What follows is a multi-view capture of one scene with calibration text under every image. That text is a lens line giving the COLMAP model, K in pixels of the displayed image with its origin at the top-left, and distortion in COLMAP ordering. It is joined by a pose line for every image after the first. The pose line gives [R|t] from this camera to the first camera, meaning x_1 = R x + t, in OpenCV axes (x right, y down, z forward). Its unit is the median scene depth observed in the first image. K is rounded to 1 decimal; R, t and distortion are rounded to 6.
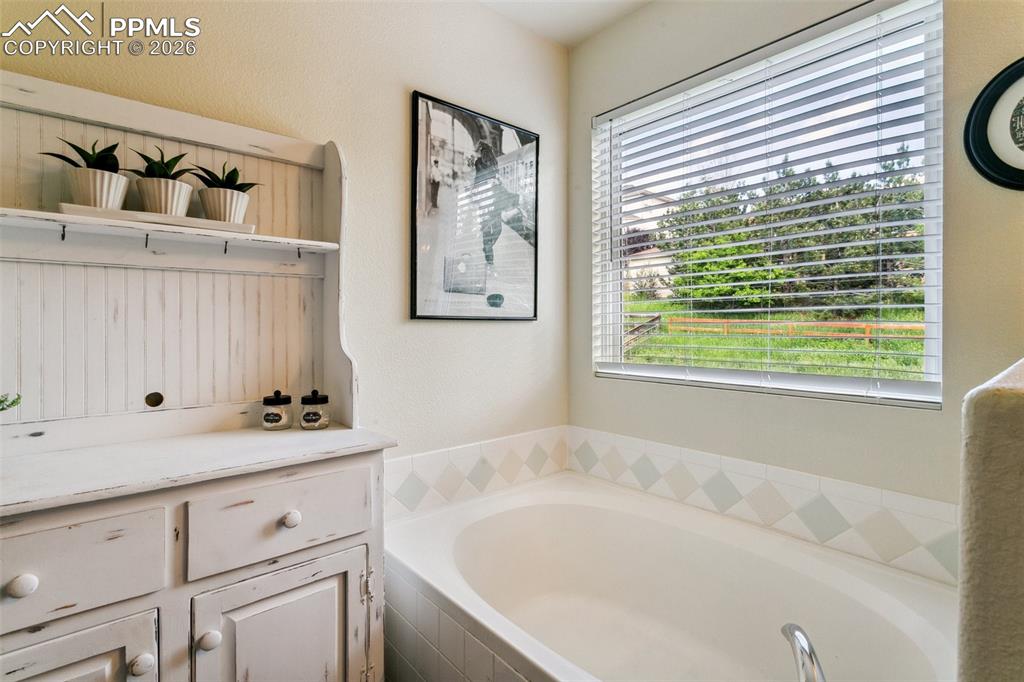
lens RADIAL K [[481.5, 0, 509.8], [0, 481.5, 332.9], [0, 0, 1]] dist [-0.003275, 0.000902]
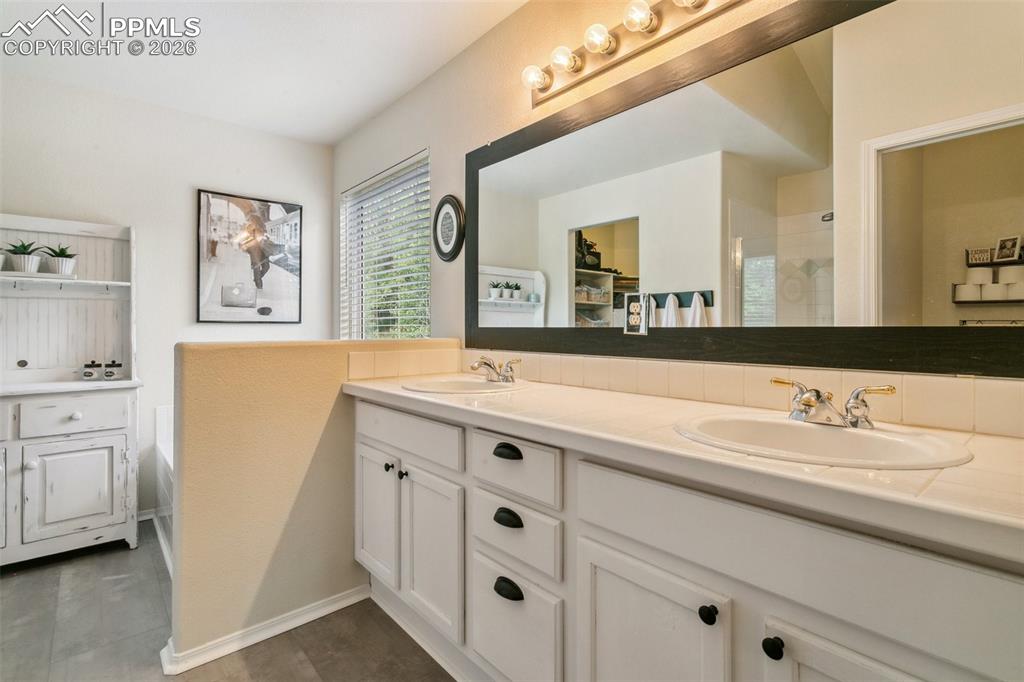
lens RADIAL K [[481.5, 0, 514.4], [0, 481.5, 335.2], [0, 0, 1]] dist [-0.003275, 0.000902]
pose [[0.999996, 0.001633, 0.002491, 1.116151], [-0.001638, 0.999996, 0.002262, 0.011522], [-0.002488, -0.002266, 0.999994, -0.858521]]
